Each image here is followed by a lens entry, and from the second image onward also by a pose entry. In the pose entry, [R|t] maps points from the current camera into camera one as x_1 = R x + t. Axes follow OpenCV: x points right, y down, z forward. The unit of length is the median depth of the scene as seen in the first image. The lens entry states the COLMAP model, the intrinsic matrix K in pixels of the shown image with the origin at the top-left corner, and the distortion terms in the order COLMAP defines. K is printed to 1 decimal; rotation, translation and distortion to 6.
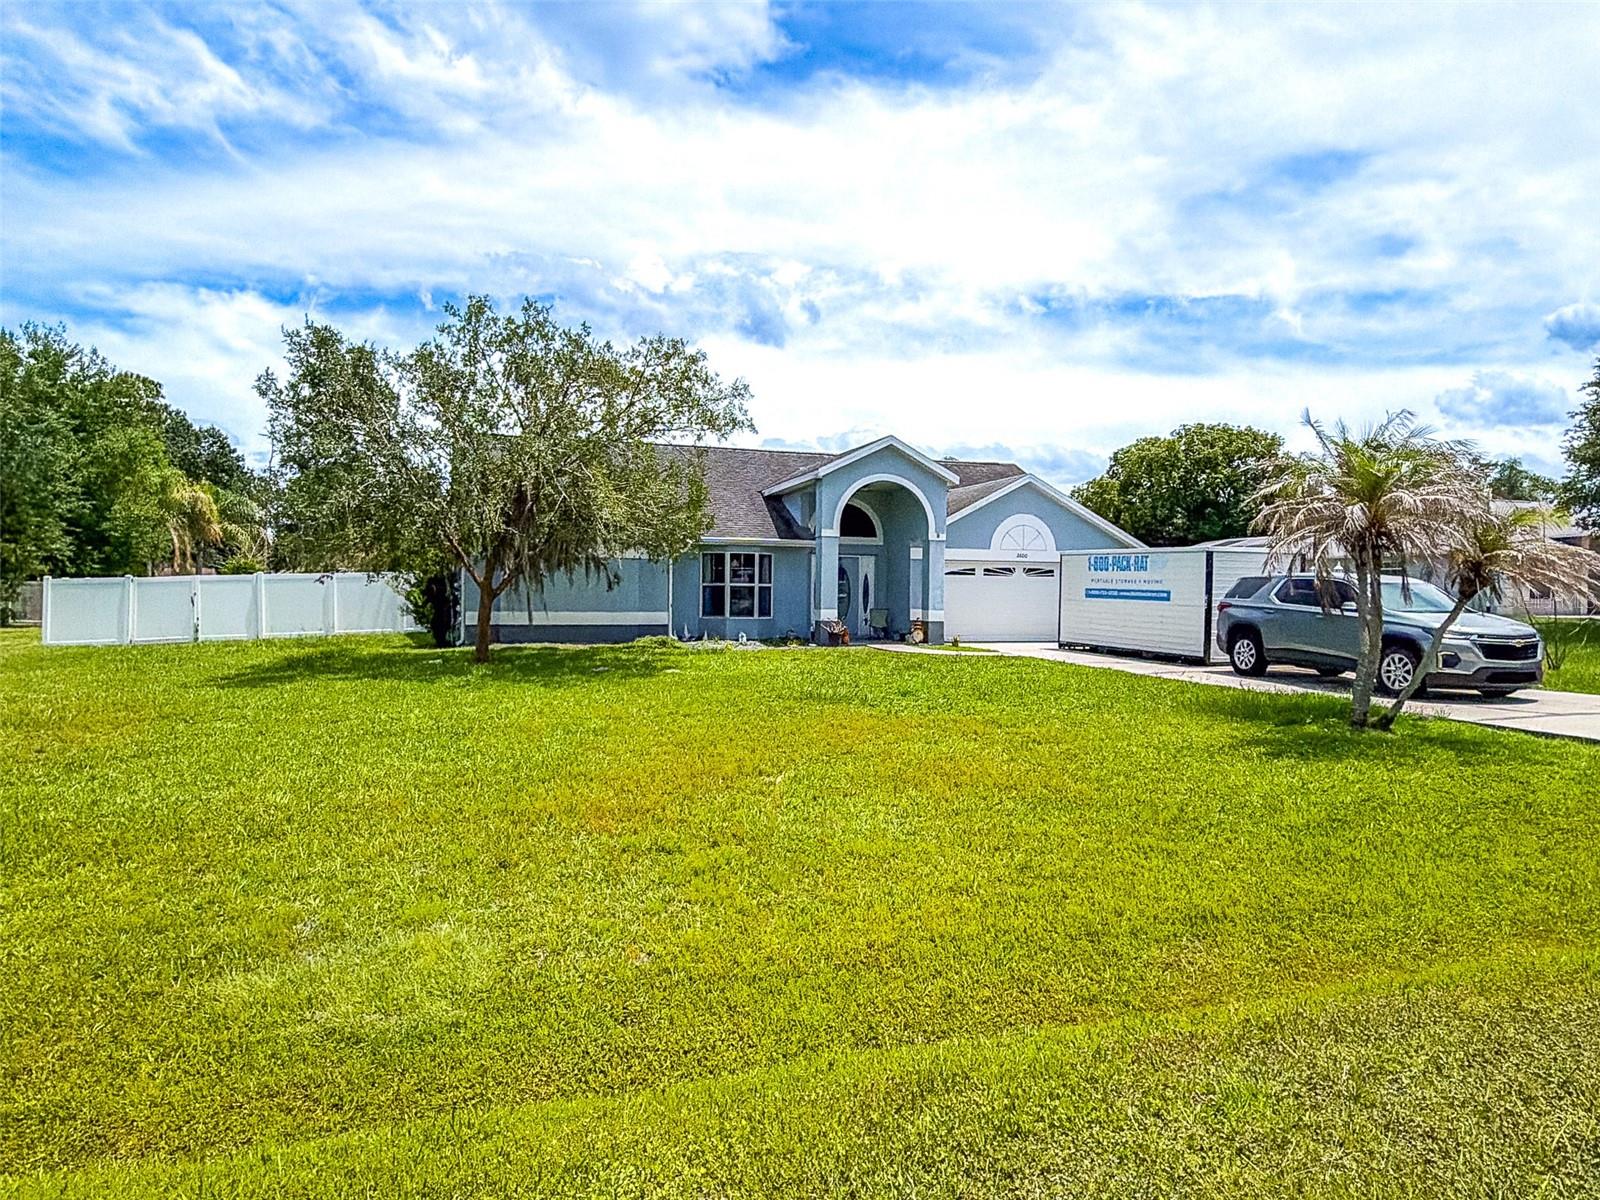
lens RADIAL K [[1019.7, 0, 801.0], [0, 1019.7, 627.4], [0, 0, 1]] dist [-0.005130, -0.001295]
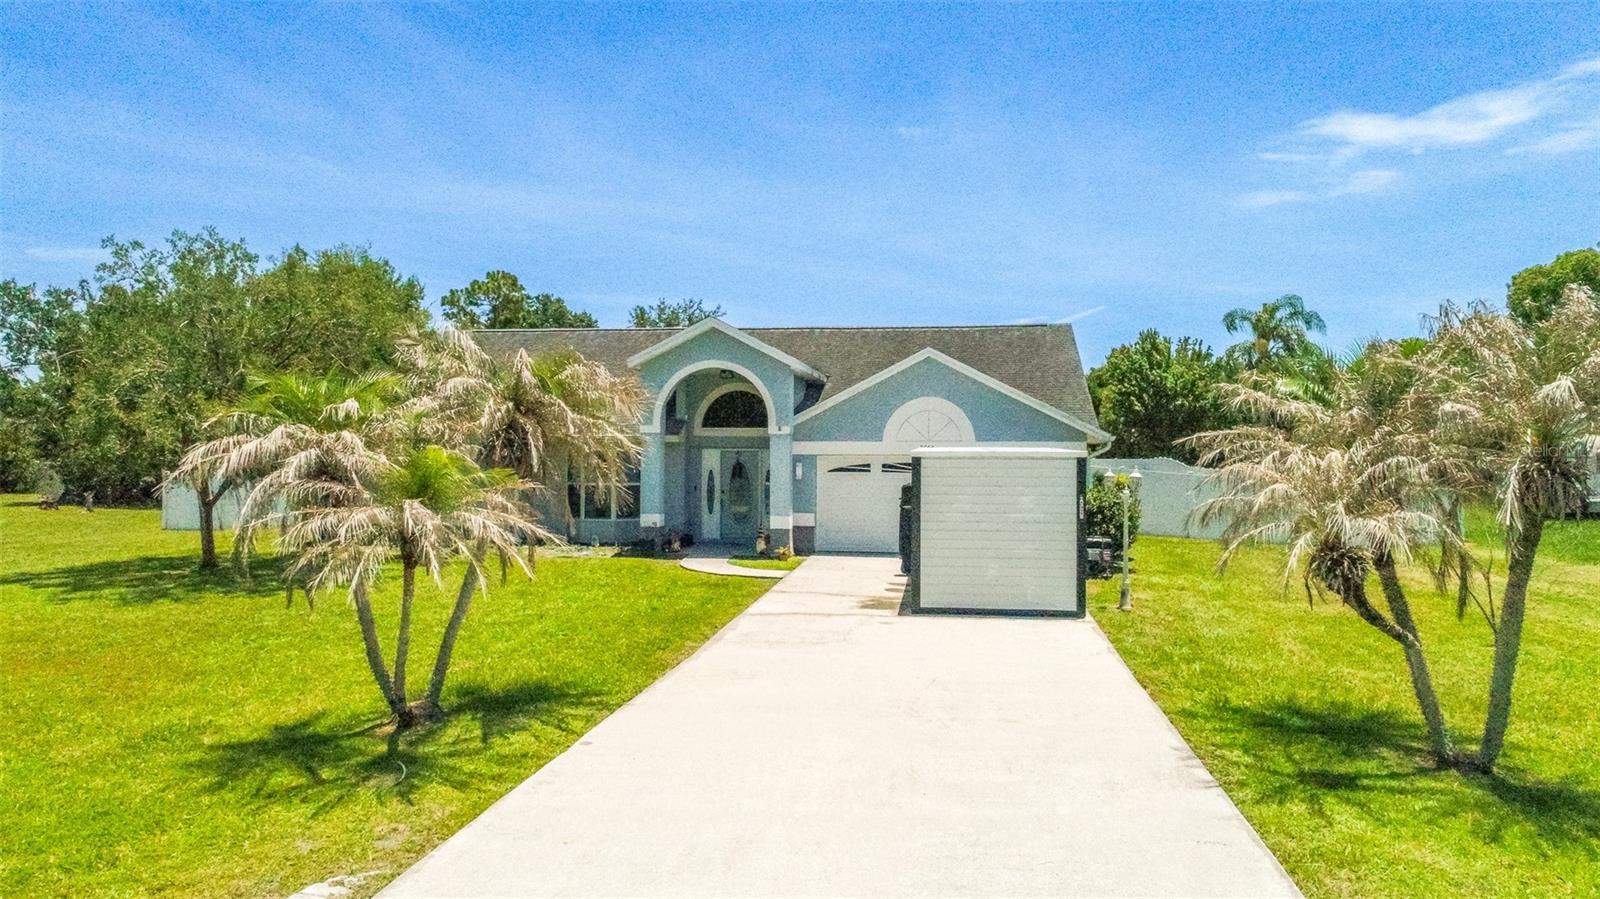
lens RADIAL K [[1115.3, 0, 795.8], [0, 1115.3, 448.0], [0, 0, 1]] dist [0.000763, -0.003910]
pose [[0.897793, -0.006413, -0.440372, 0.553369], [-0.010278, 0.999317, -0.035507, -0.040327], [0.440299, 0.036404, 0.897113, 0.164991]]
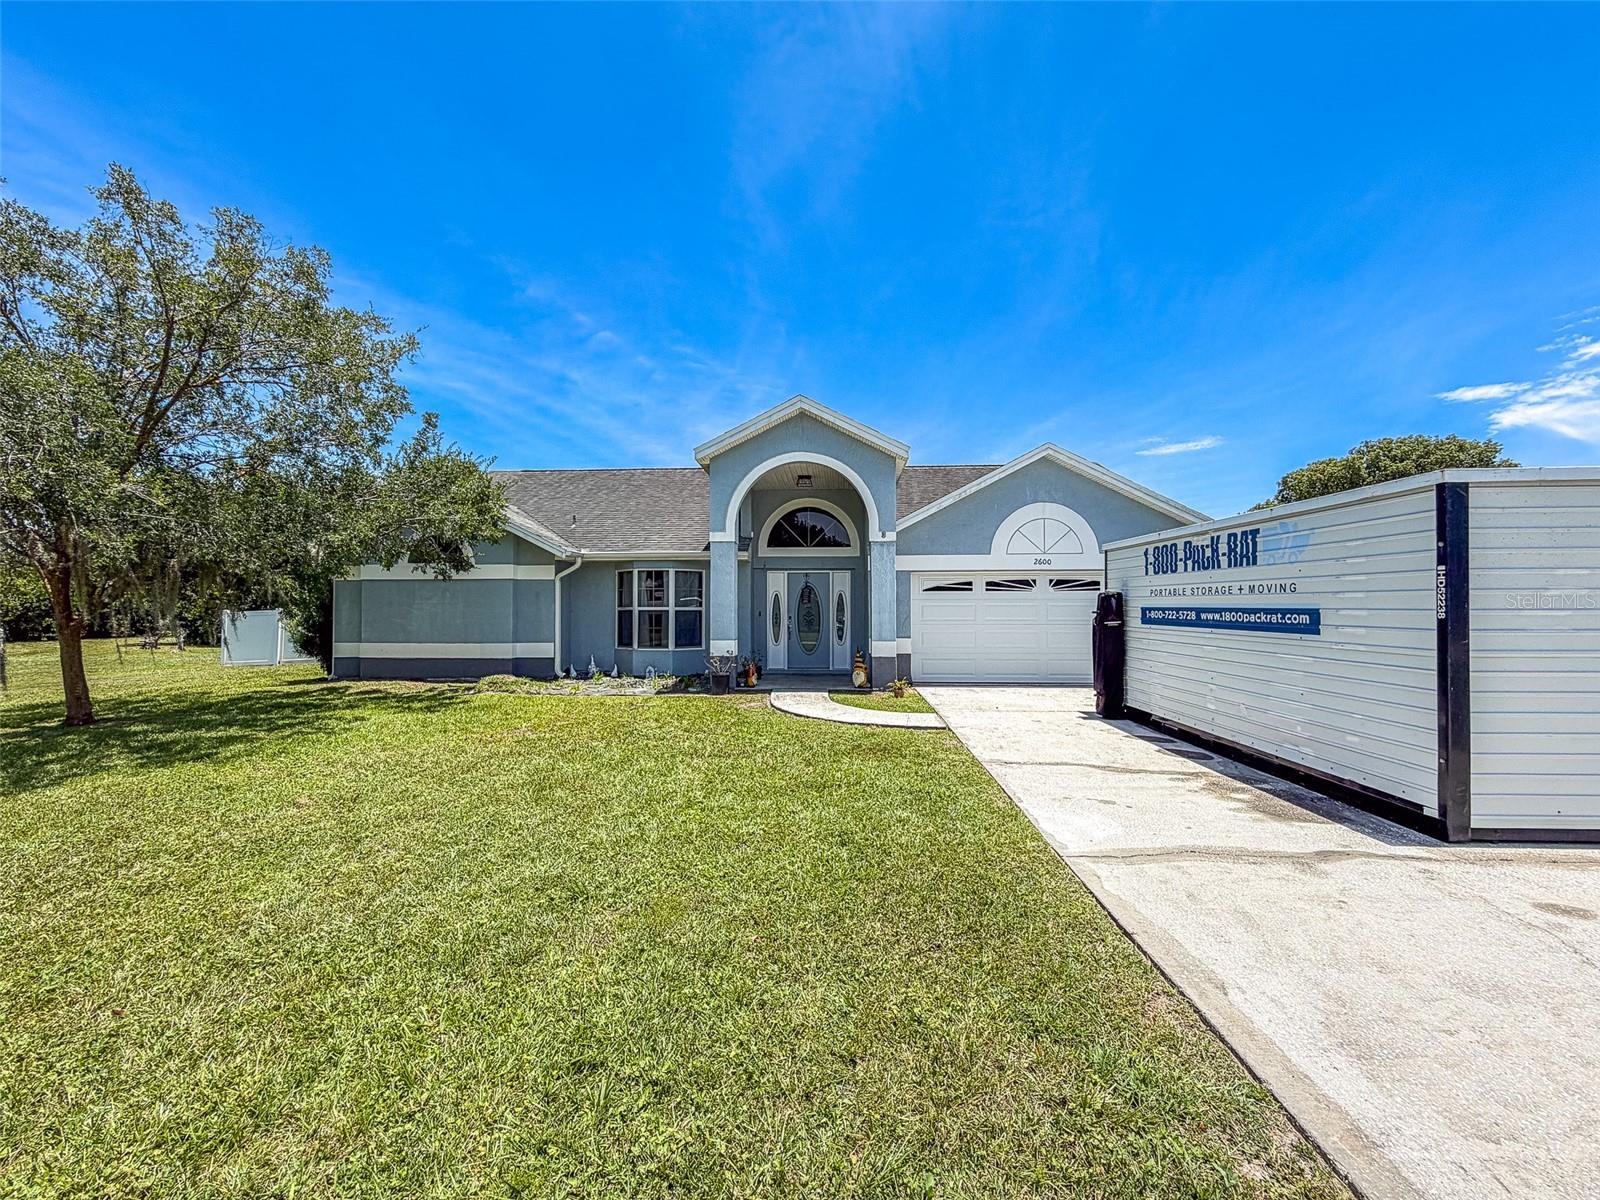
lens RADIAL K [[654.4, 0, 793.2], [0, 654.4, 609.9], [0, 0, 1]] dist [-0.000528, -0.000016]
pose [[0.929964, -0.014447, -0.367367, 0.238312], [-0.001398, 0.999082, -0.042827, -0.018759], [0.367648, 0.040341, 0.929090, 0.556315]]
